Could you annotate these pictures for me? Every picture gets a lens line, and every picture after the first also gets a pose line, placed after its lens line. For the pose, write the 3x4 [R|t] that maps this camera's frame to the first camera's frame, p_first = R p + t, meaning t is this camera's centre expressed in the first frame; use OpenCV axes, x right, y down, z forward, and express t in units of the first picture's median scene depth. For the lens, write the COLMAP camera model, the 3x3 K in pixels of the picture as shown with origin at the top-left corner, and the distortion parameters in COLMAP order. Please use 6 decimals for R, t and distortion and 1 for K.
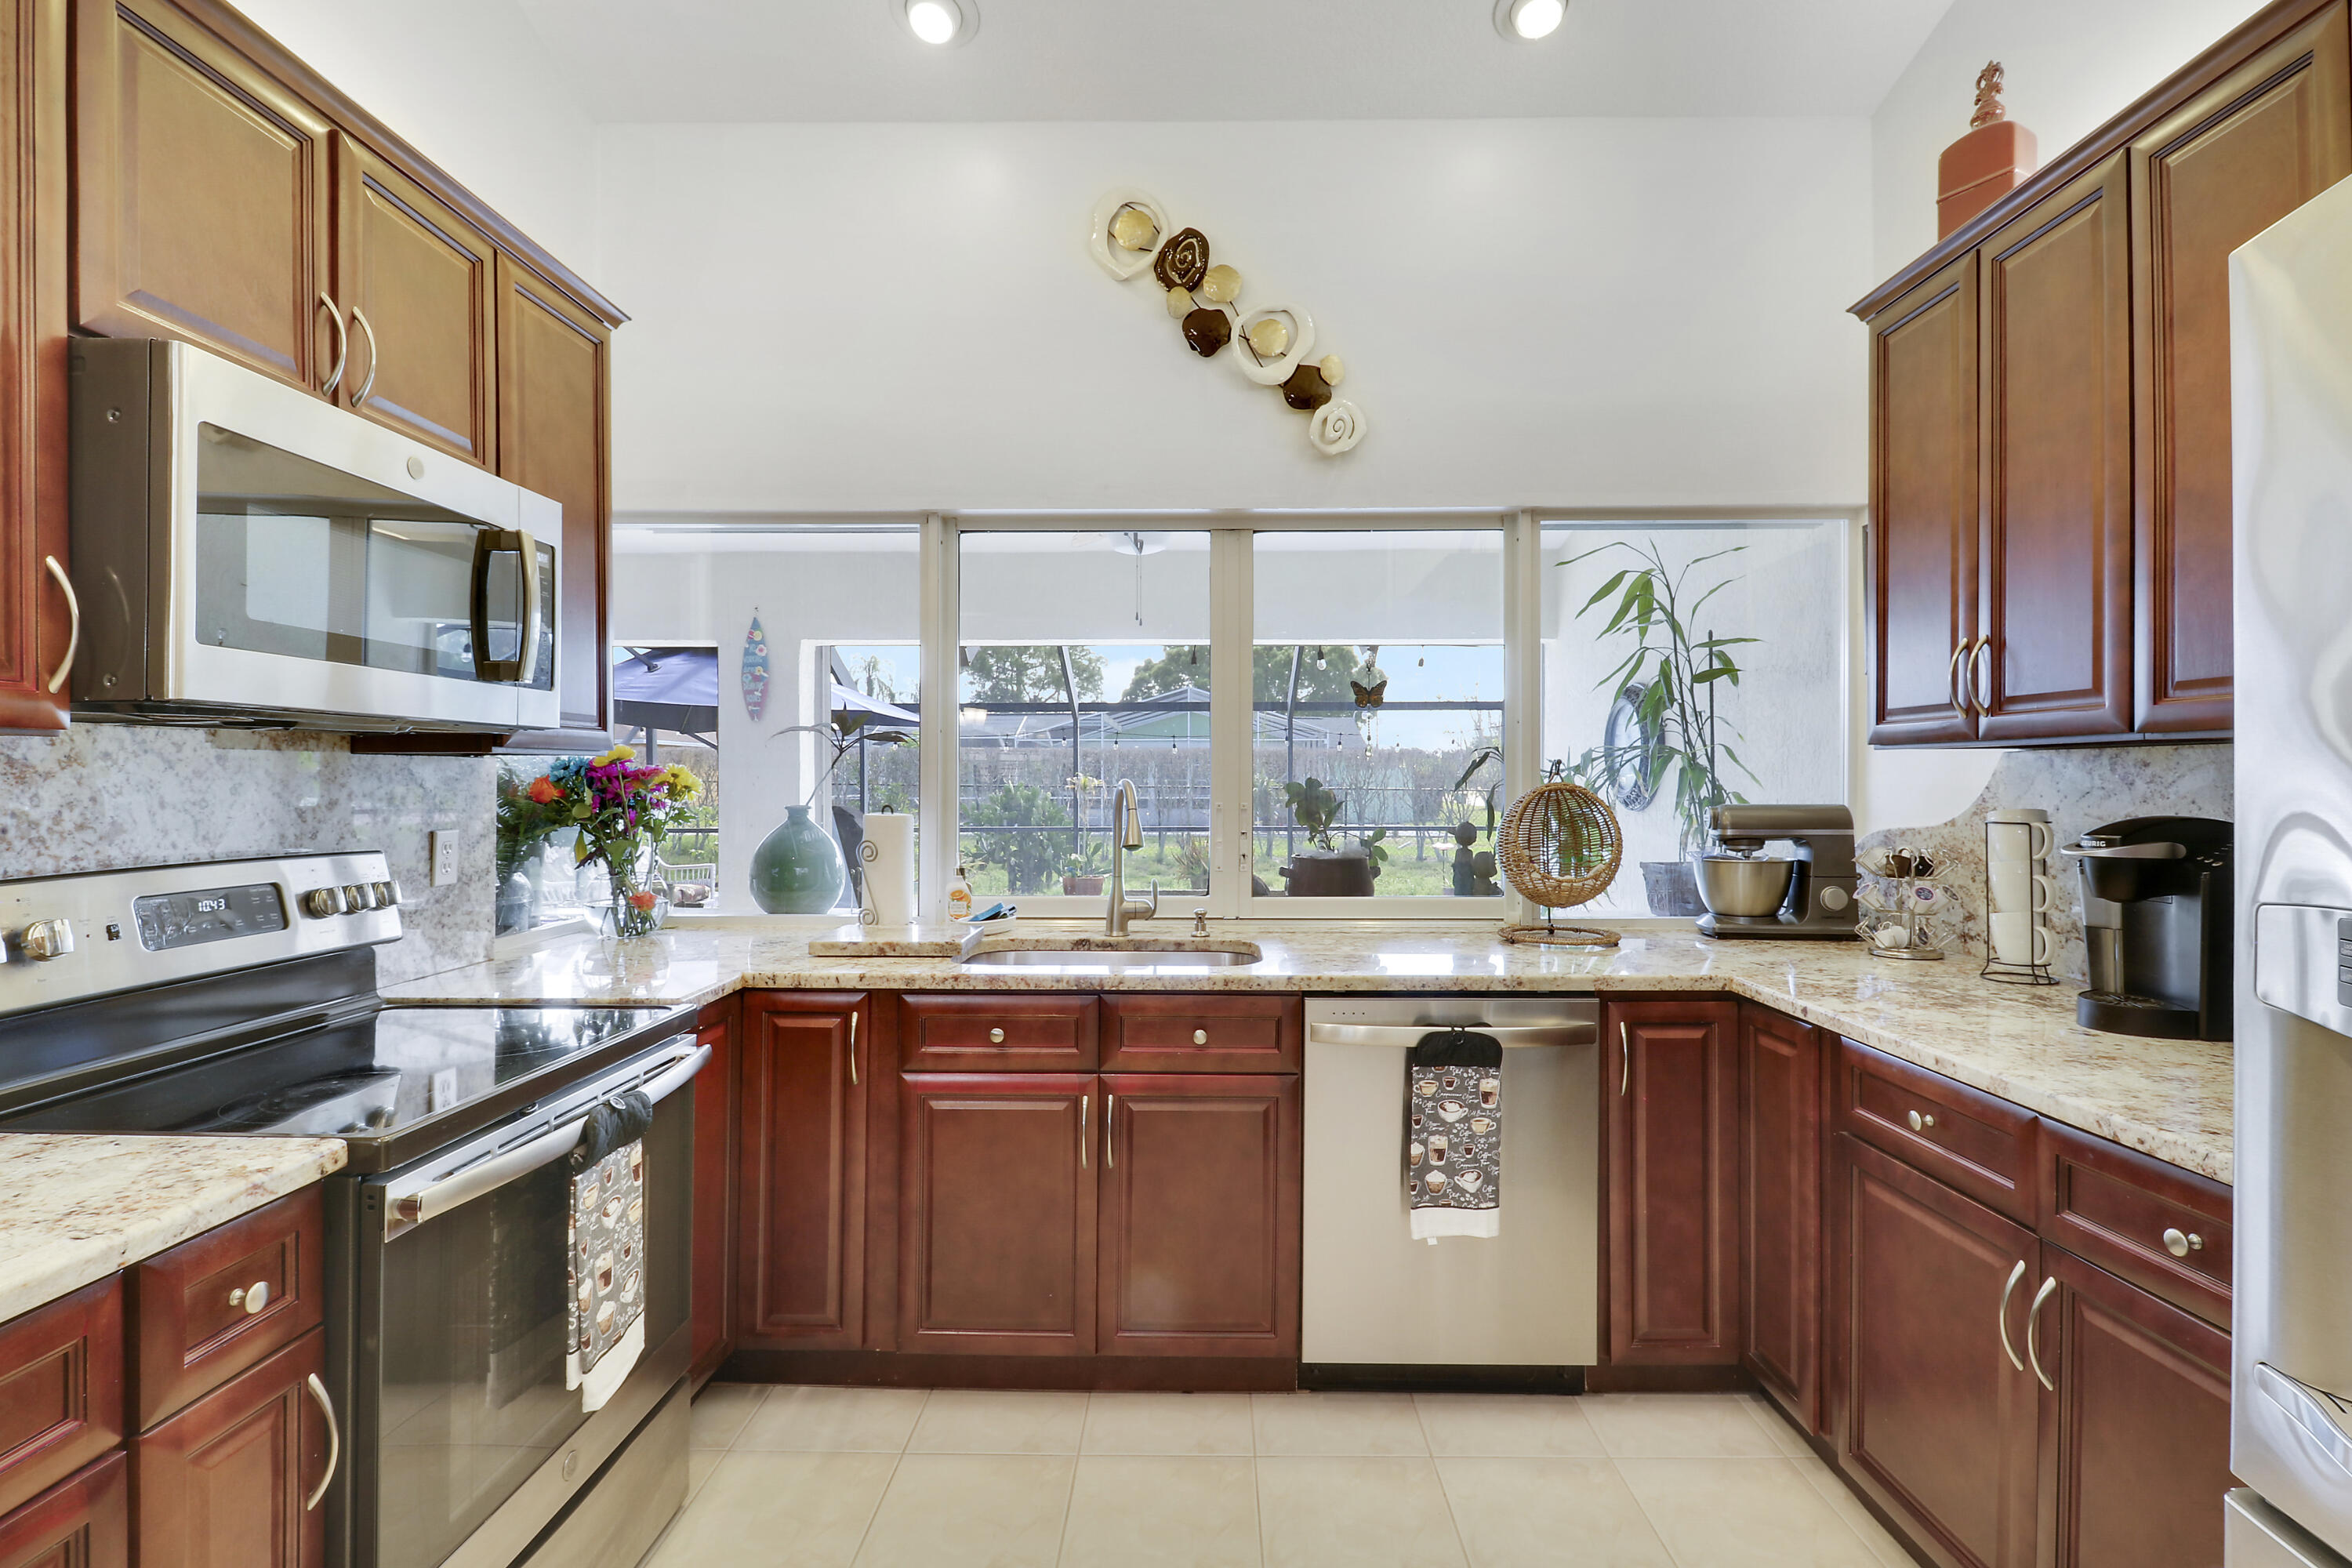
lens RADIAL K [[1130.7, 0, 1179.5], [0, 1130.7, 794.9], [0, 0, 1]] dist [0.001204, -0.013164]
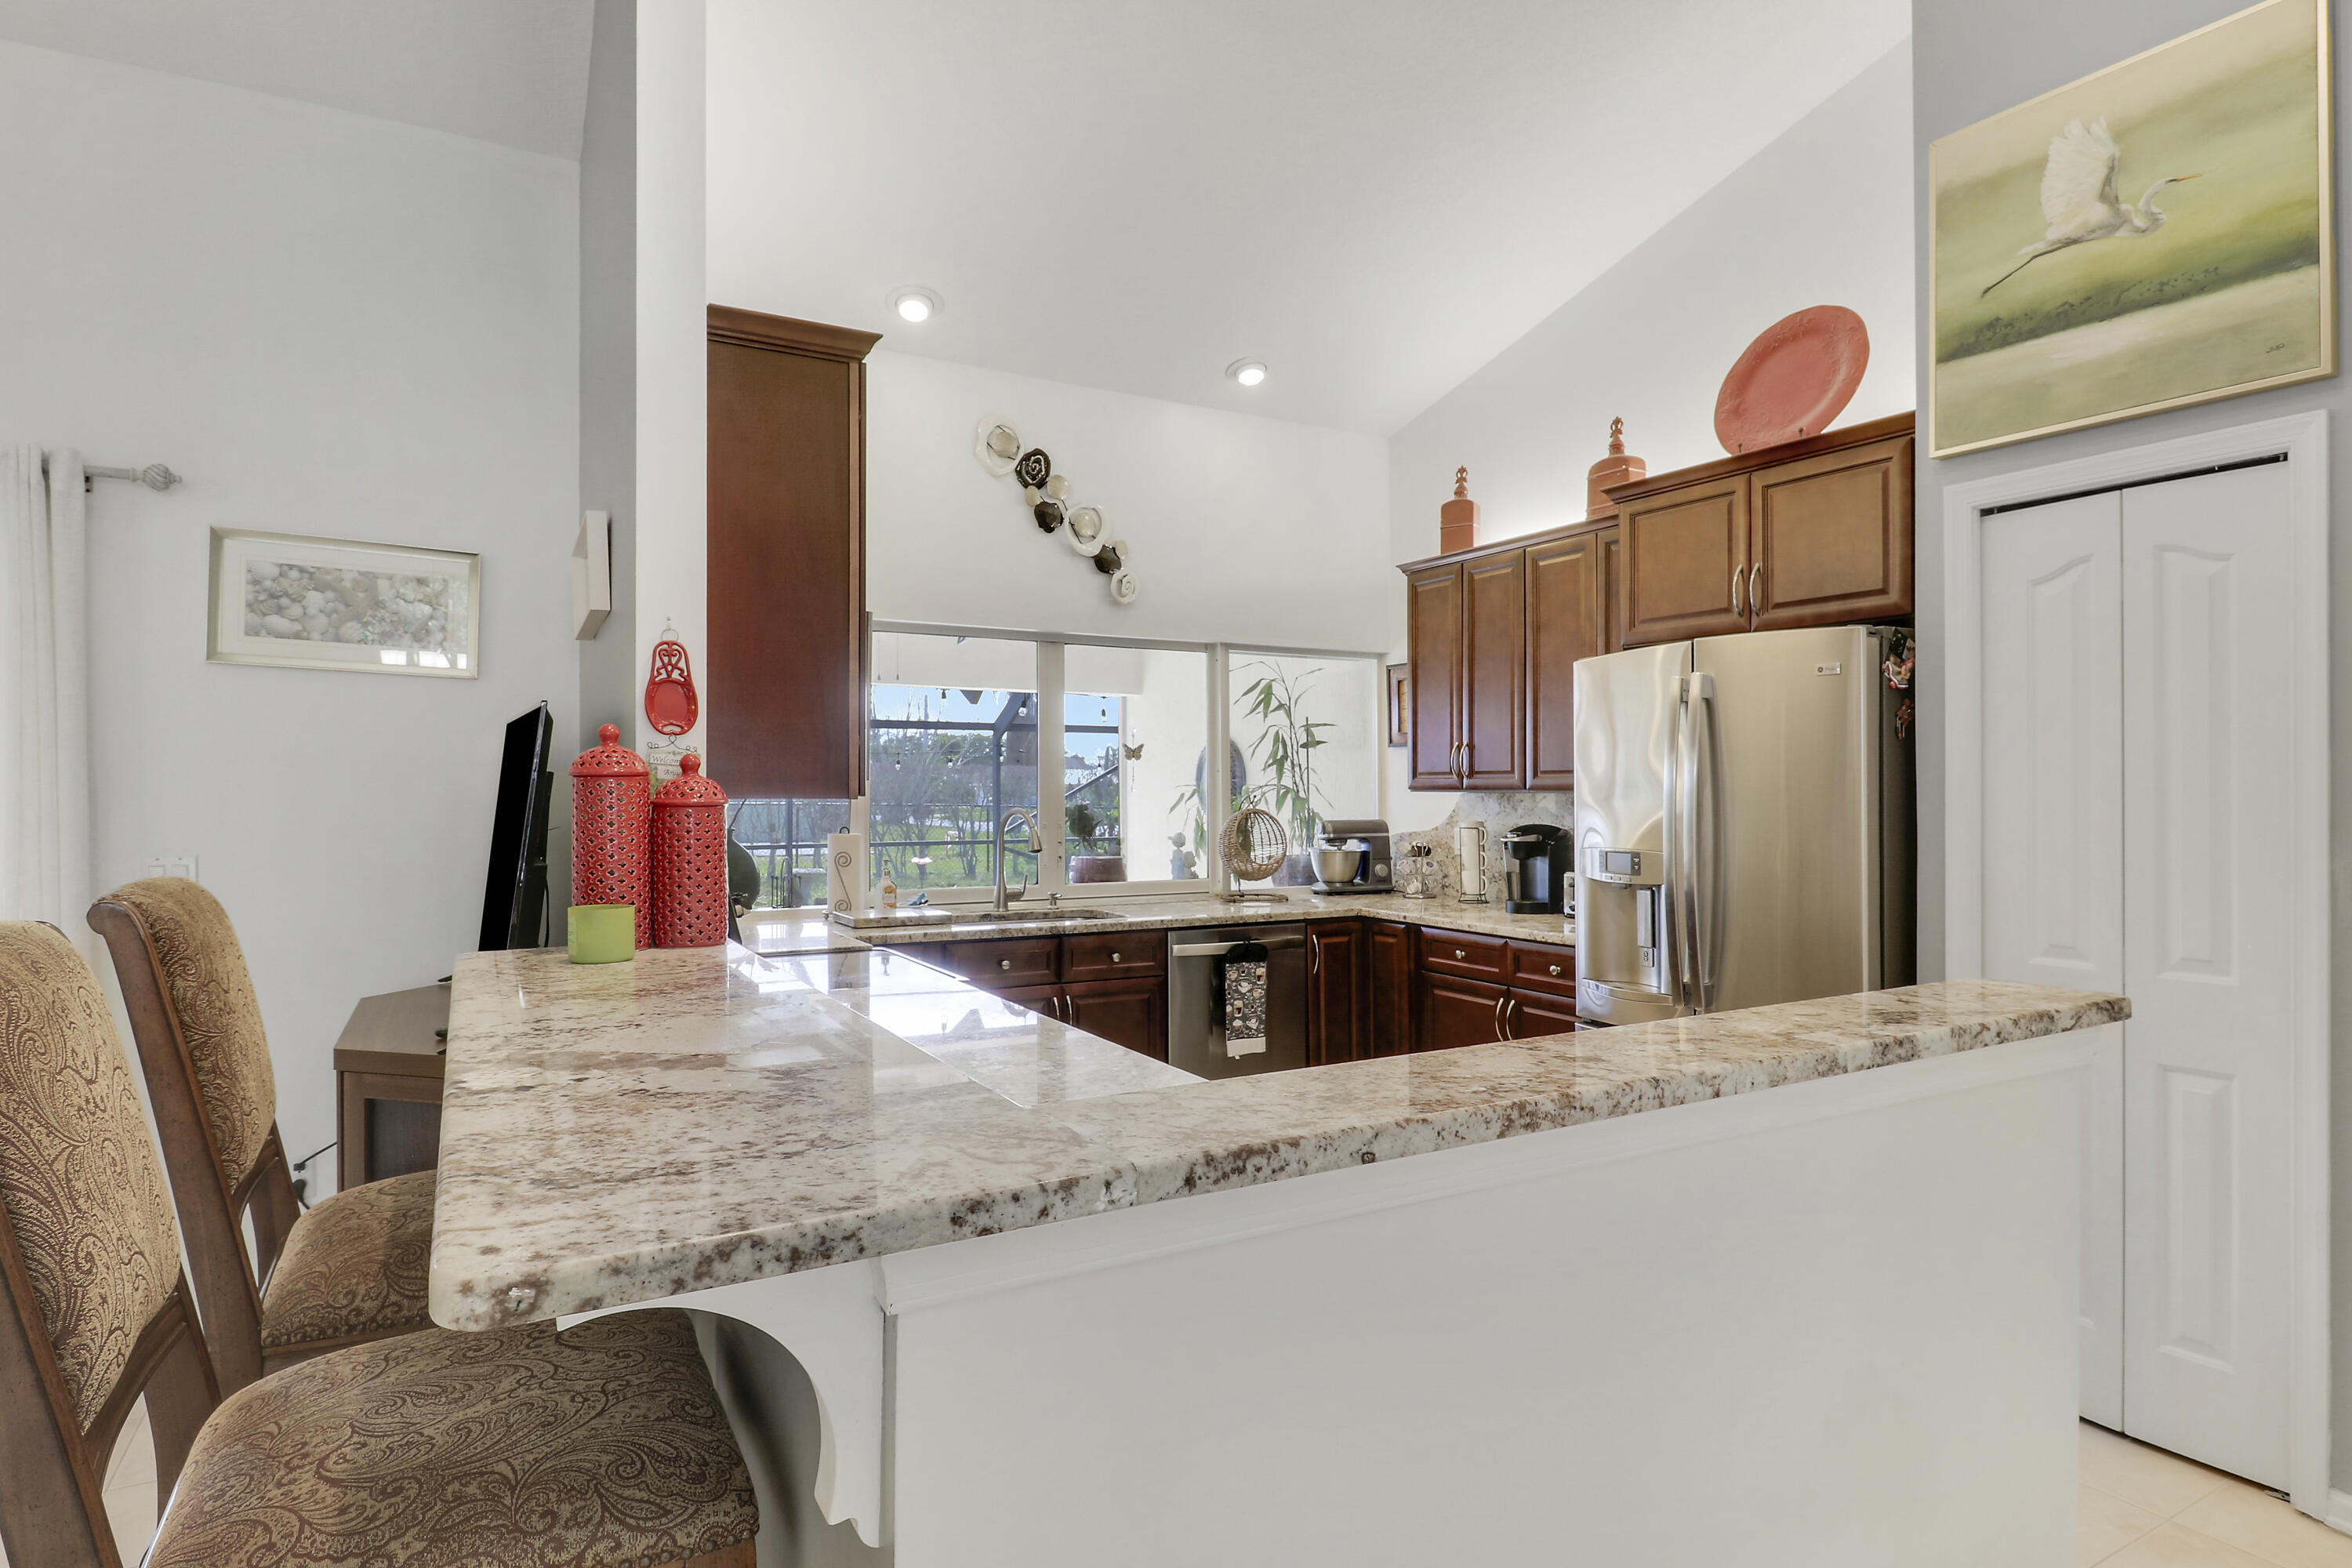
lens RADIAL K [[1271.1, 0, 1199.8], [0, 1271.1, 792.3], [0, 0, 1]] dist [-0.003220, -0.004208]
pose [[0.860177, -0.000599, 0.509995, -0.893176], [0.007337, 0.999910, -0.011202, -0.018317], [-0.509943, 0.013377, 0.860104, -0.773521]]
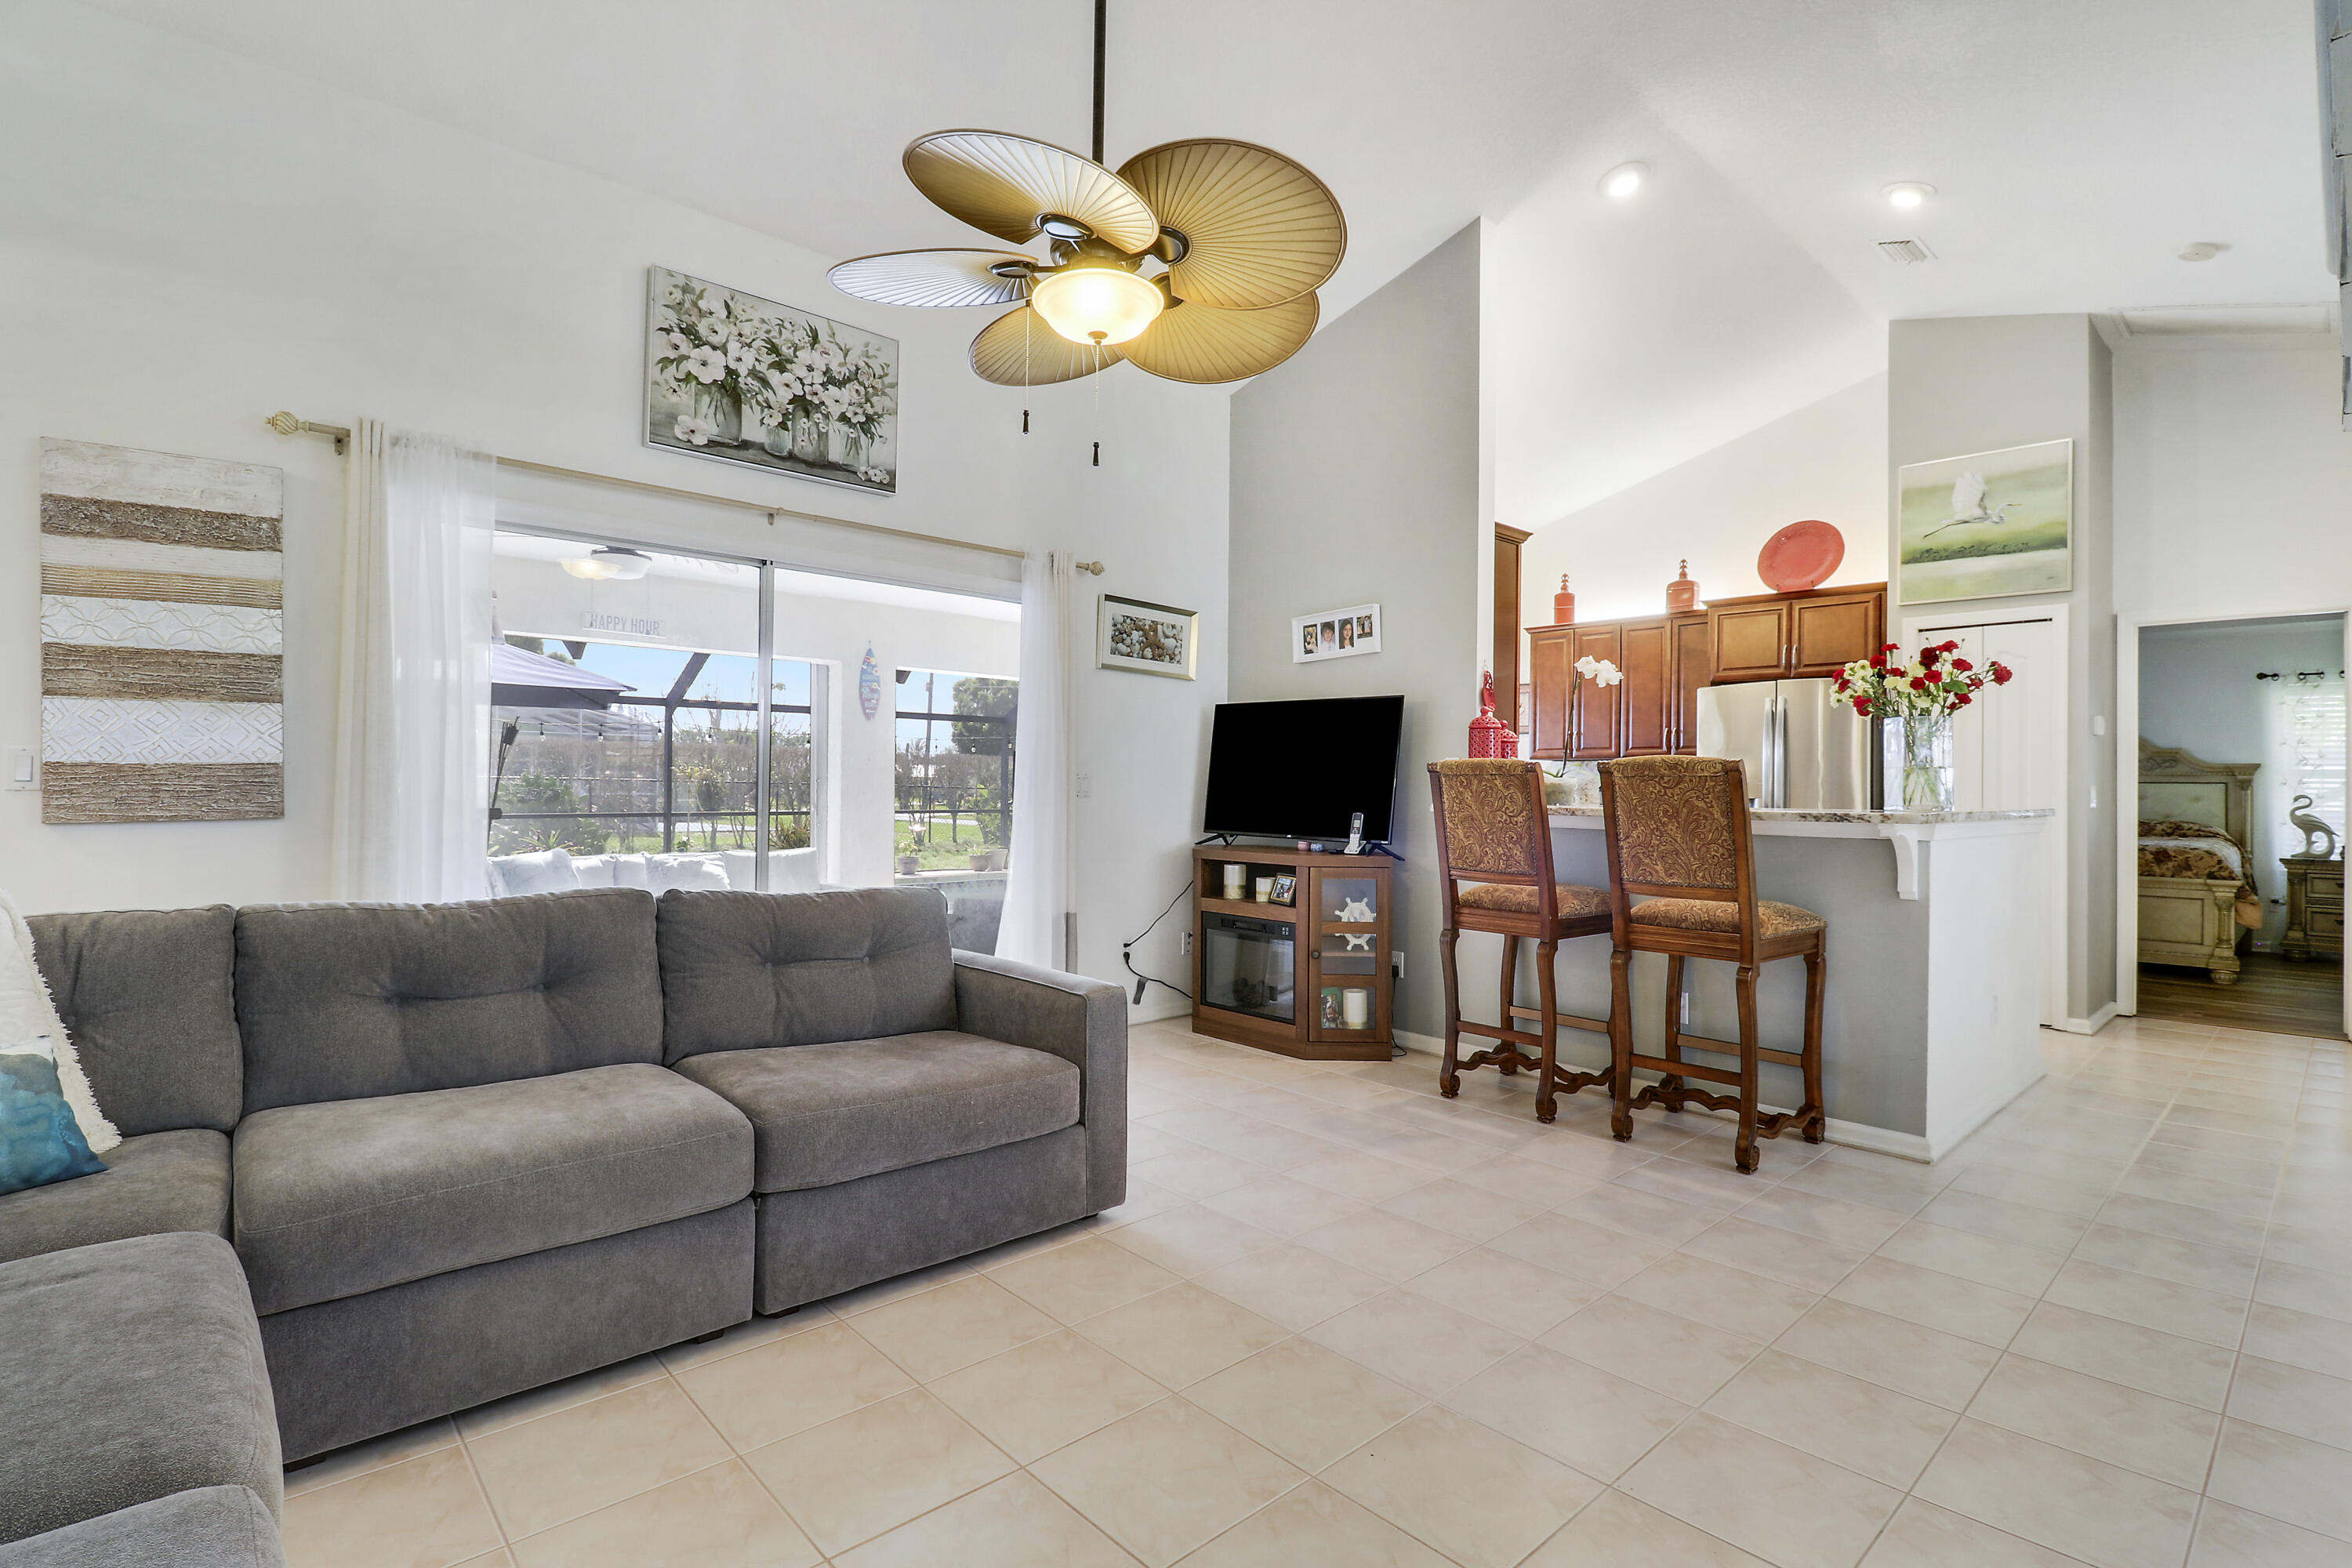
lens RADIAL K [[1130.7, 0, 1232.7], [0, 1130.7, 791.1], [0, 0, 1]] dist [0.001204, -0.013164]
pose [[0.703941, 0.003057, 0.710252, -2.591415], [0.004552, 0.999951, -0.008815, 0.084976], [-0.710244, 0.009438, 0.703892, -0.804576]]
